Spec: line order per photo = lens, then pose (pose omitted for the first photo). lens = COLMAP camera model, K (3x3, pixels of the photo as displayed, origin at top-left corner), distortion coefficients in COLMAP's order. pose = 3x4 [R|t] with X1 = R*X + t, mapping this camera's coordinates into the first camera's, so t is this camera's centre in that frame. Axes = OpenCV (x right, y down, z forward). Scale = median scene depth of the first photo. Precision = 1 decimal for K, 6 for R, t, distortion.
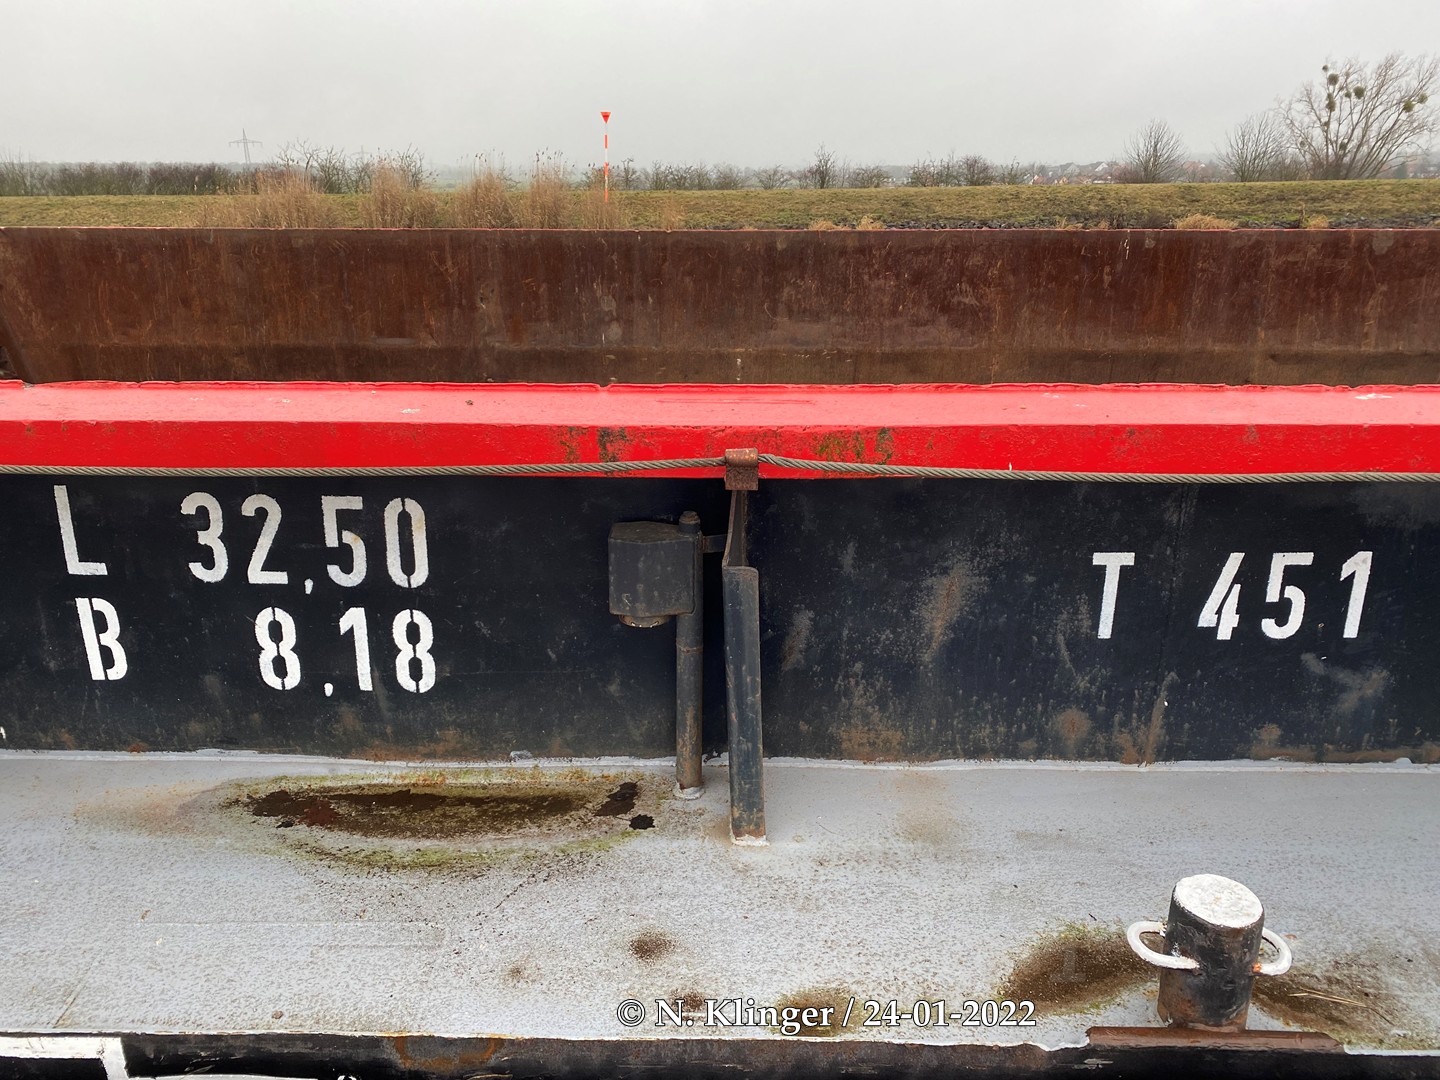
lens RADIAL K [[1086.9, 0, 725.1], [0, 1086.9, 539.2], [0, 0, 1]] dist [0.029789, -0.031554]
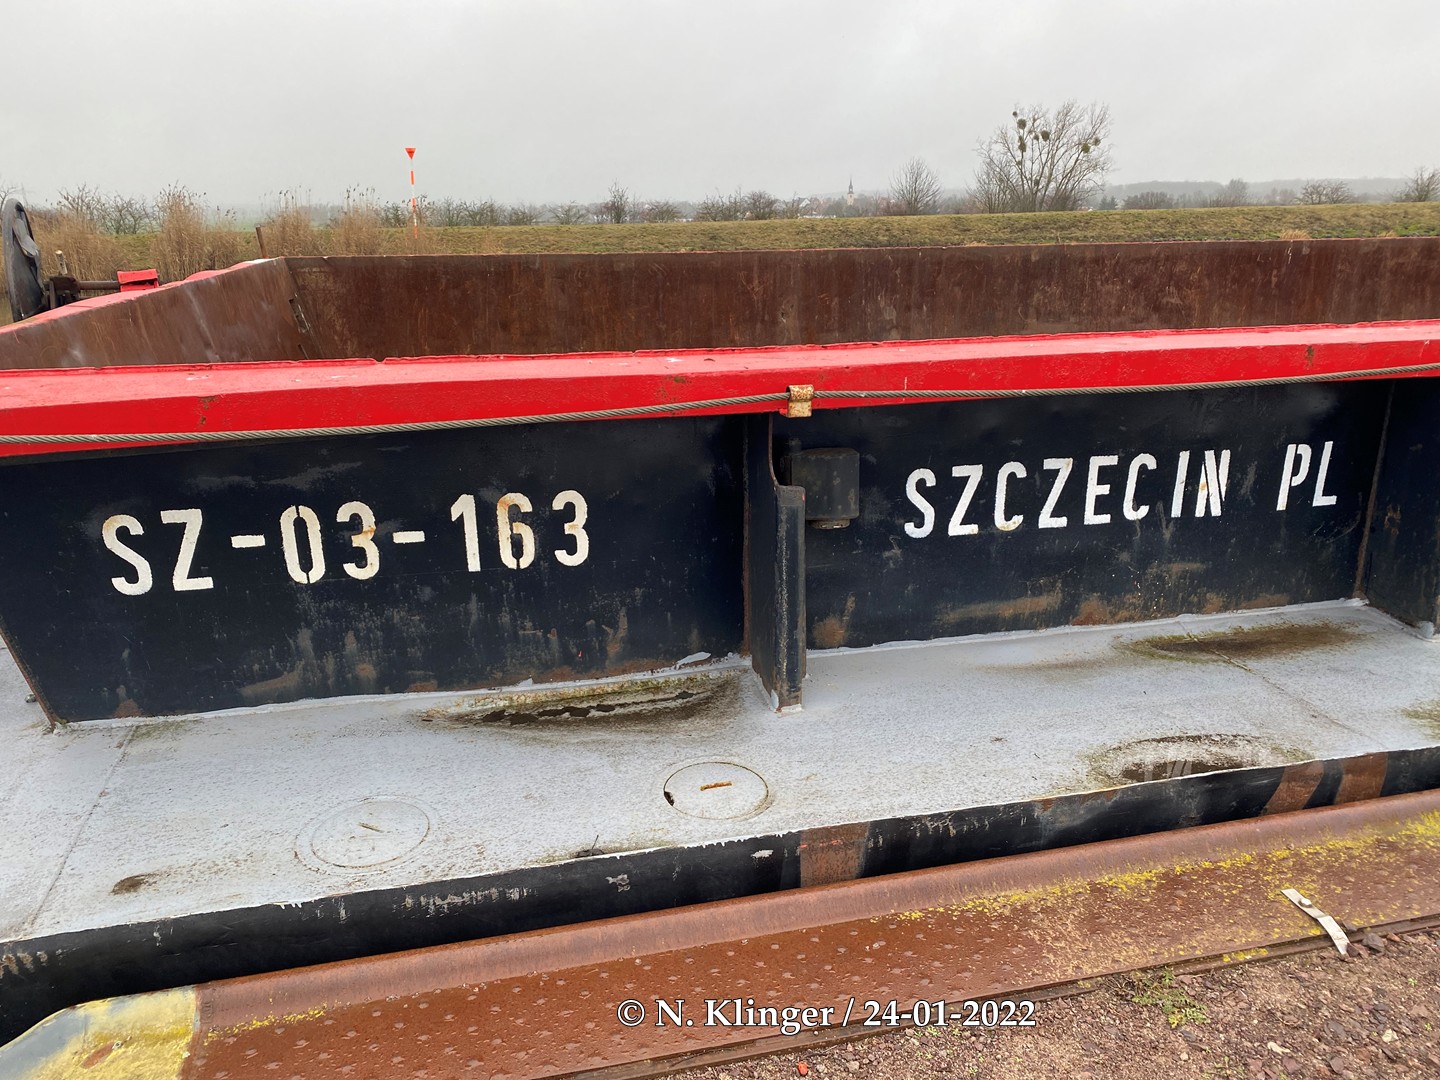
lens RADIAL K [[1086.9, 0, 728.4], [0, 1086.9, 537.8], [0, 0, 1]] dist [0.029789, -0.031554]
pose [[0.966935, -0.081626, 0.241606, -0.556706], [0.089337, 0.995778, -0.021116, 0.021211], [-0.238862, 0.042002, 0.970145, -0.033660]]
